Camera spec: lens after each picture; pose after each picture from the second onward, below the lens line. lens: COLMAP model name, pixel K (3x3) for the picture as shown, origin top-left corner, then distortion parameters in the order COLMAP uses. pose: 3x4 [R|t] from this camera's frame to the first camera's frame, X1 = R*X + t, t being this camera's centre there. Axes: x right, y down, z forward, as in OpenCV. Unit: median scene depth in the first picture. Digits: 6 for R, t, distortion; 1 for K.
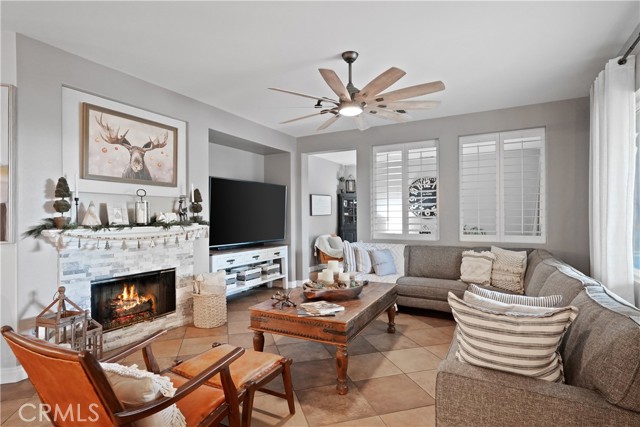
lens RADIAL K [[337.0, 0, 319.7], [0, 337.0, 215.7], [0, 0, 1]] dist [-0.002364, -0.000209]
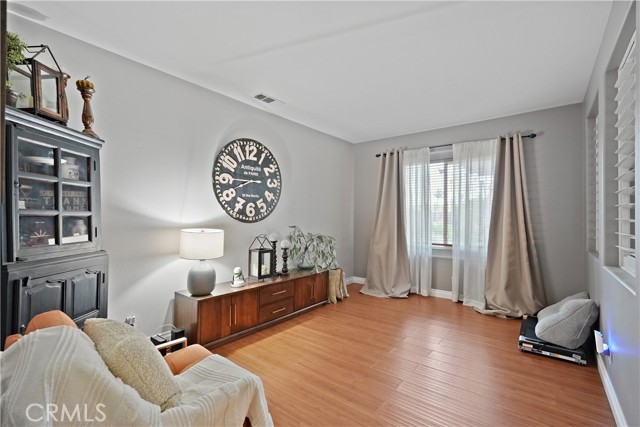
lens RADIAL K [[284.3, 0, 320.7], [0, 284.3, 215.3], [0, 0, 1]] dist [0.001215, 0.002290]
pose [[0.153787, 0.007997, 0.988072, -0.136901], [-0.003089, 0.999966, -0.007613, 0.001905], [-0.988099, -0.001882, 0.153806, 1.377352]]
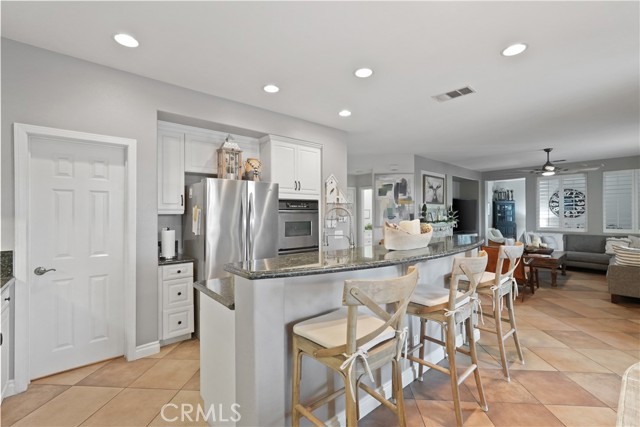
lens RADIAL K [[284.3, 0, 319.4], [0, 284.3, 212.0], [0, 0, 1]] dist [0.001215, 0.002290]
pose [[0.941803, -0.000145, -0.336164, -0.445530], [-0.000314, 0.999999, -0.001311, -0.025089], [0.336164, 0.001341, 0.941802, -0.831433]]
